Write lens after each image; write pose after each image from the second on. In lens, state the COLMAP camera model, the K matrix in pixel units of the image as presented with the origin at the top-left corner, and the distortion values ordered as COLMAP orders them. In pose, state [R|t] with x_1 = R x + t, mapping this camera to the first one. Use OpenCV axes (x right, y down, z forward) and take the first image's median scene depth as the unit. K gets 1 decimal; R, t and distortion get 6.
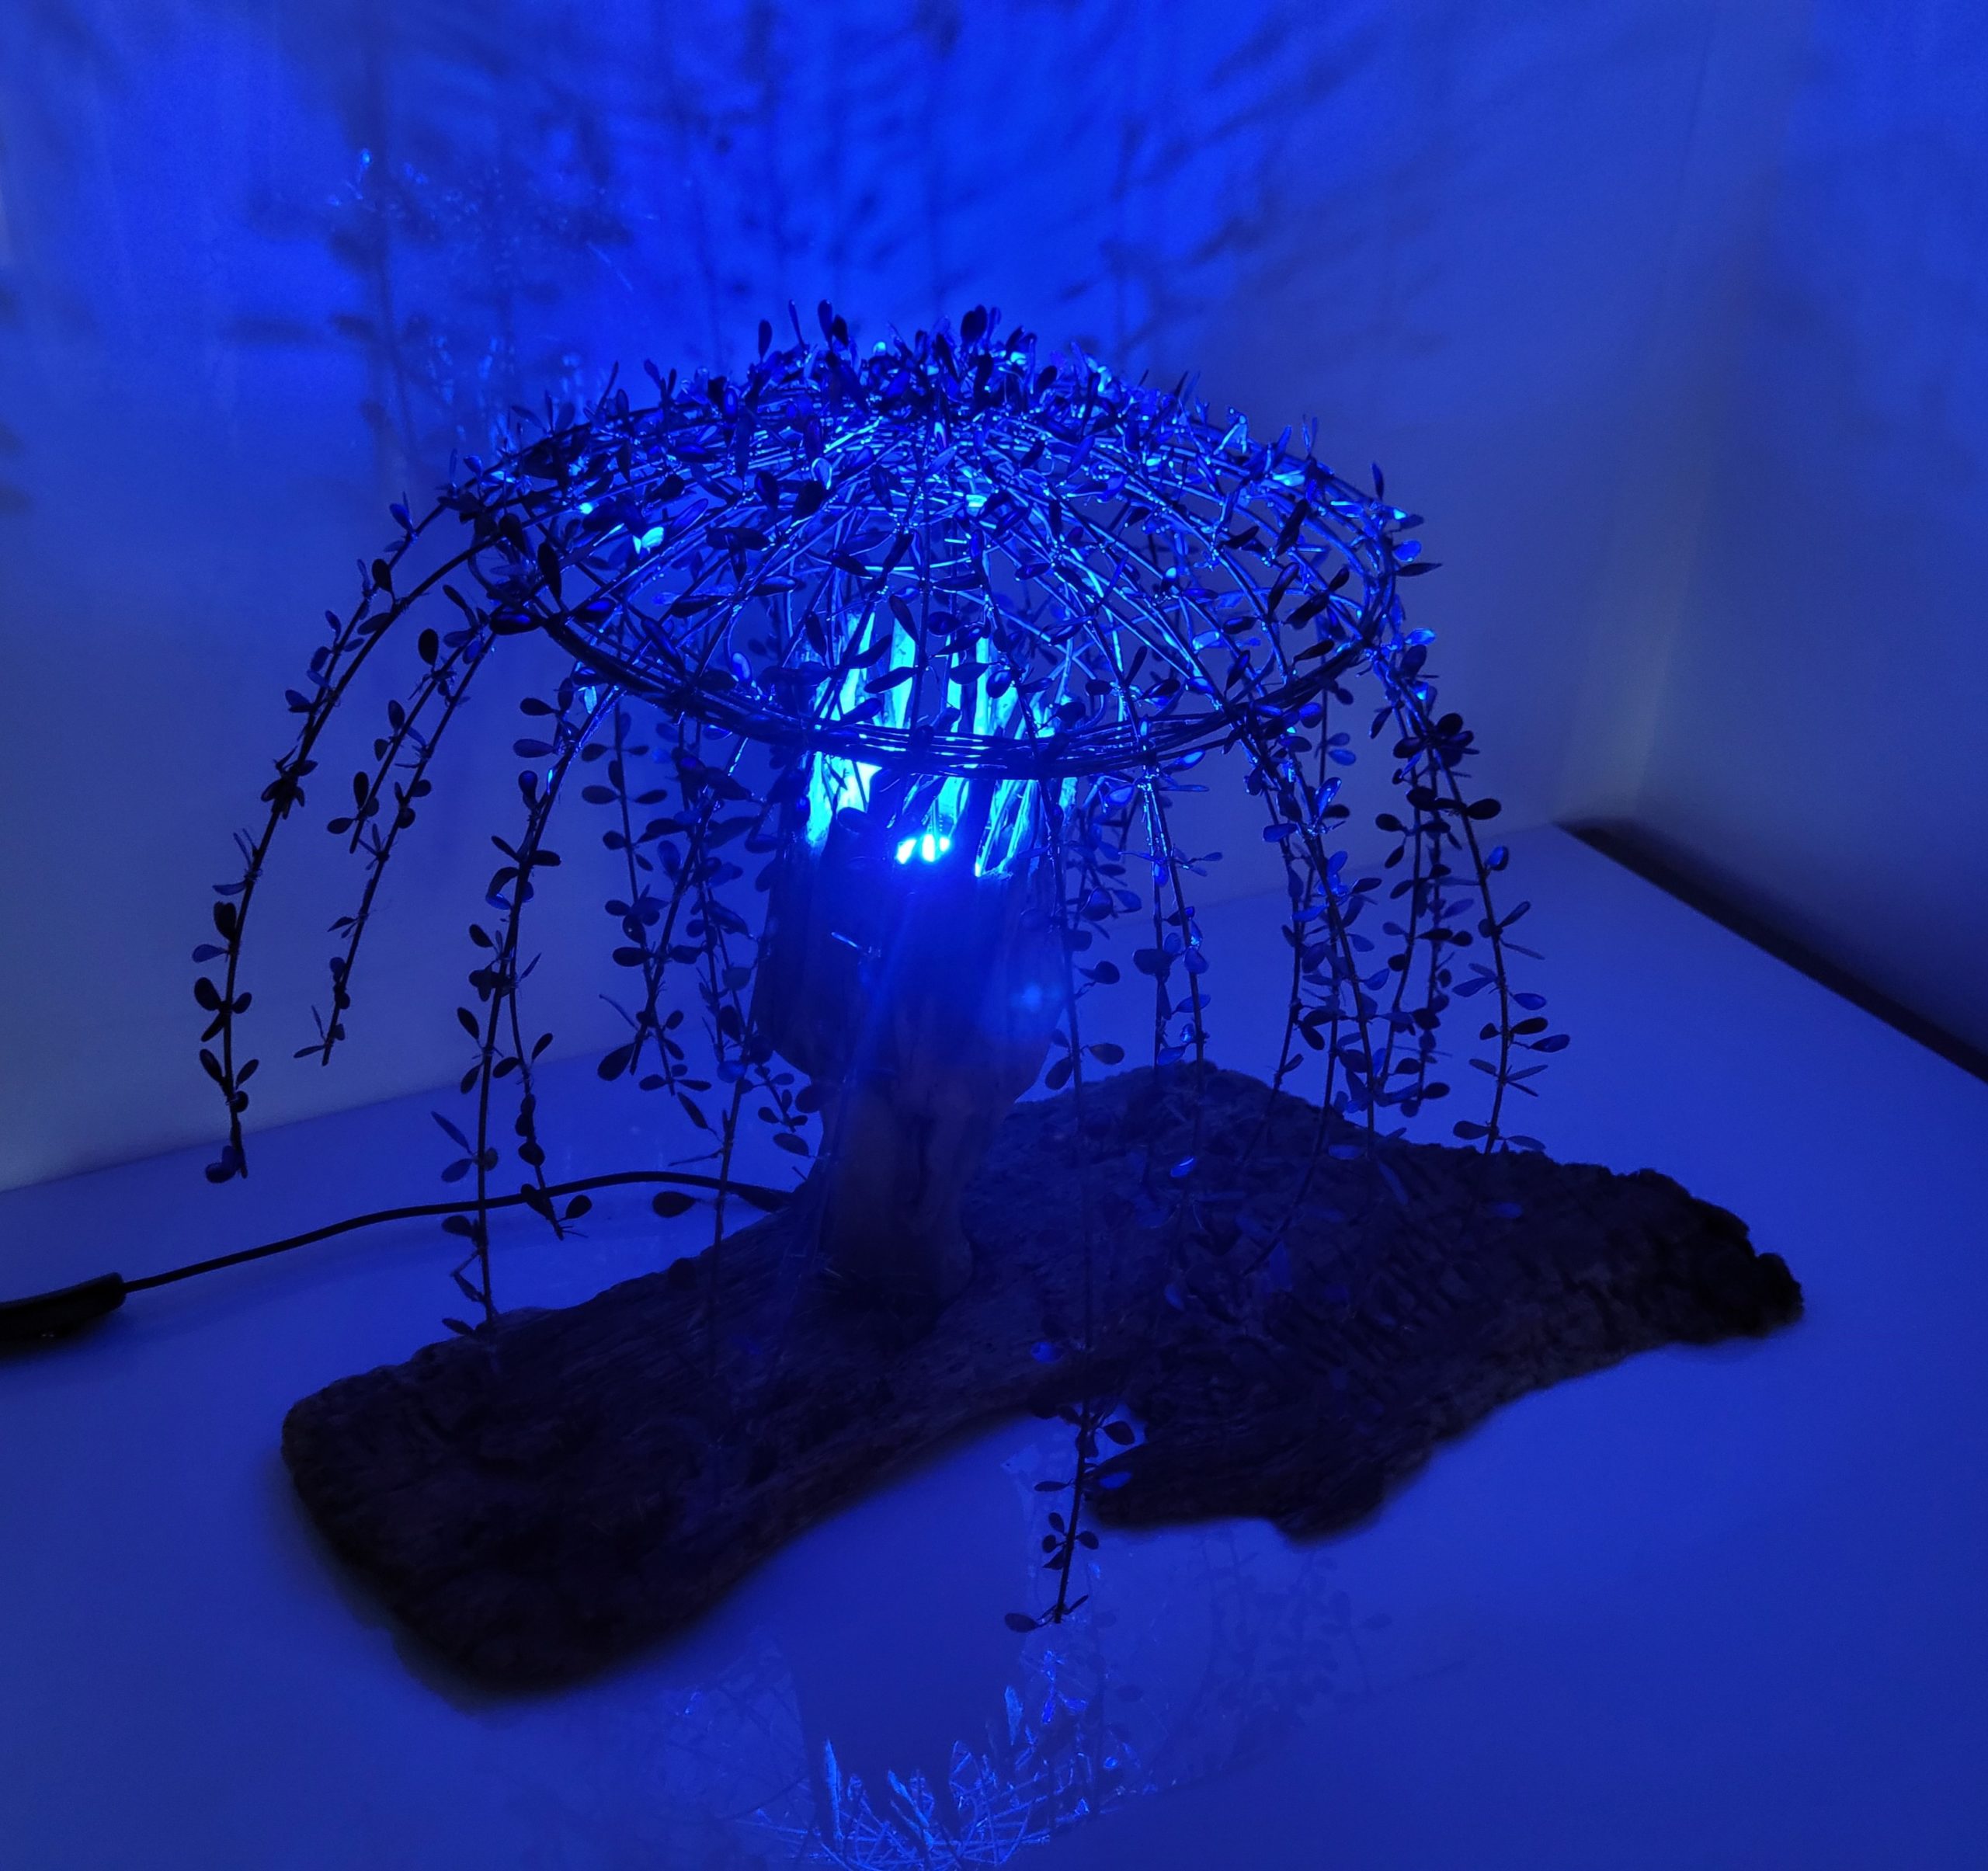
lens RADIAL K [[1875.3, 0, 968.4], [0, 1875.3, 936.7], [0, 0, 1]] dist [0.012021, 0.008469]
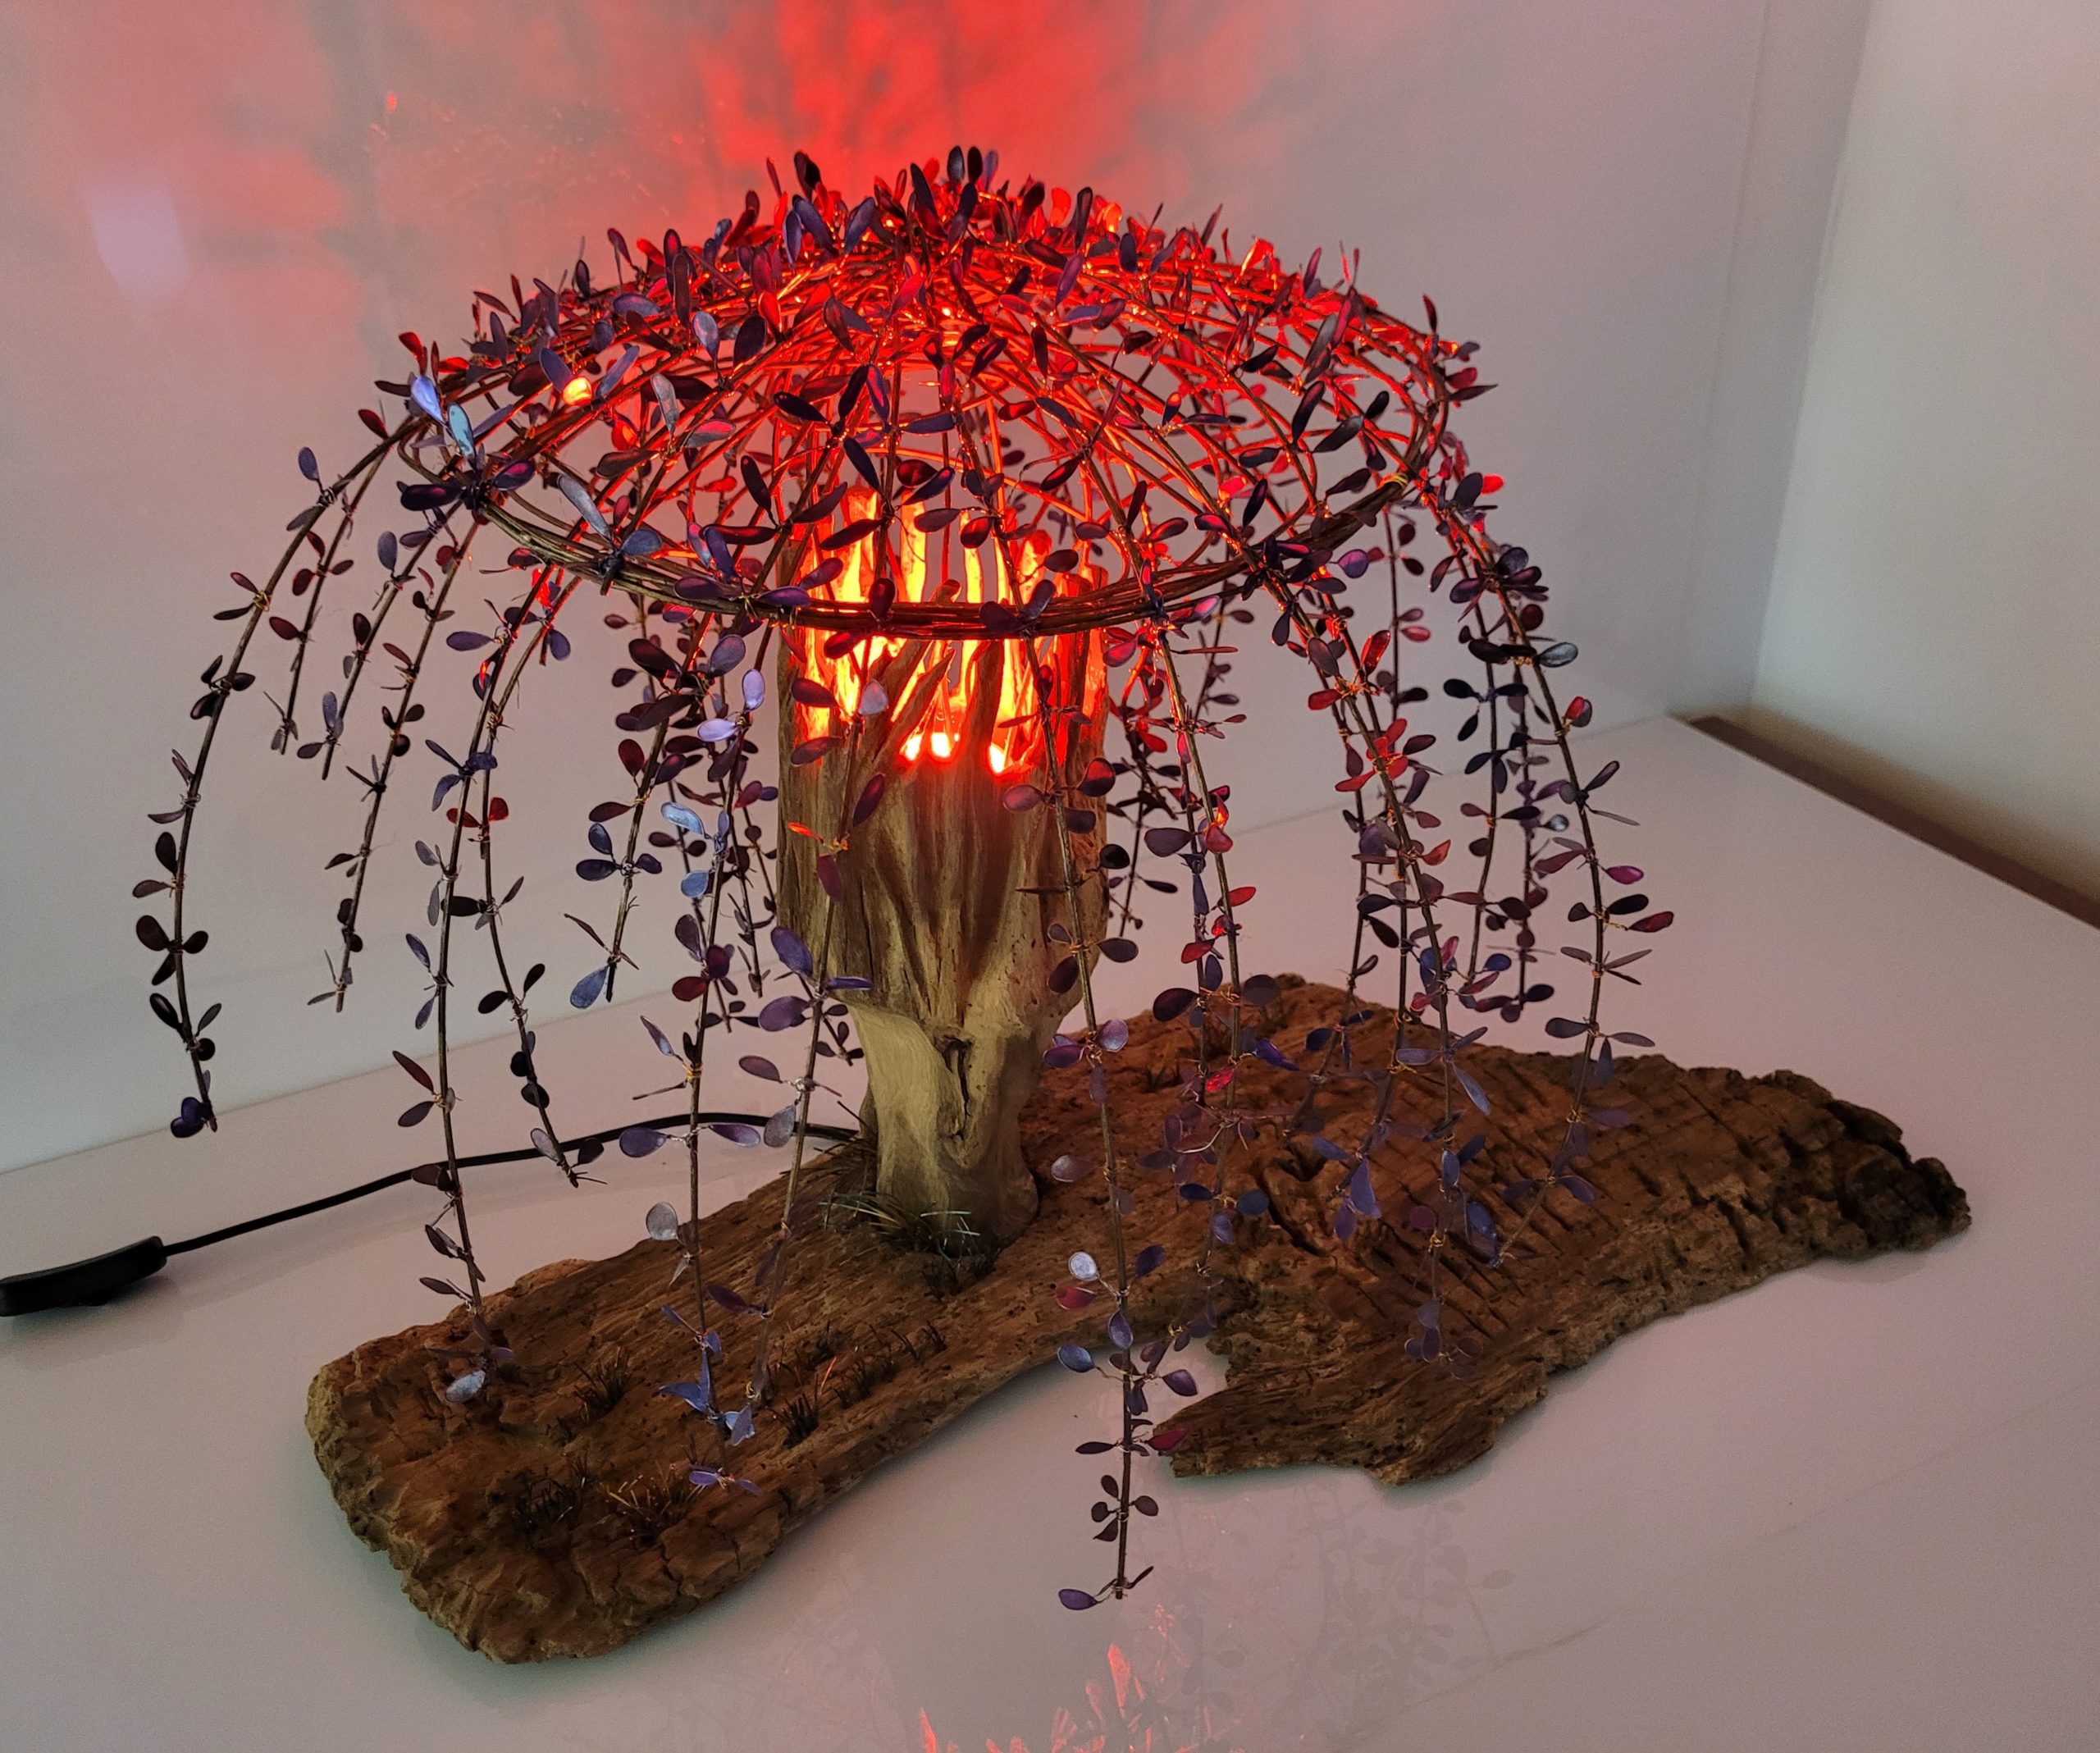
lens RADIAL K [[1763.7, 0, 976.2], [0, 1763.7, 878.7], [0, 0, 1]] dist [0.008168, 0.000272]
pose [[0.995413, -0.047384, -0.083109, 0.062623], [0.046710, 0.998858, -0.010045, 0.027774], [0.083490, 0.006117, 0.996490, 0.148483]]
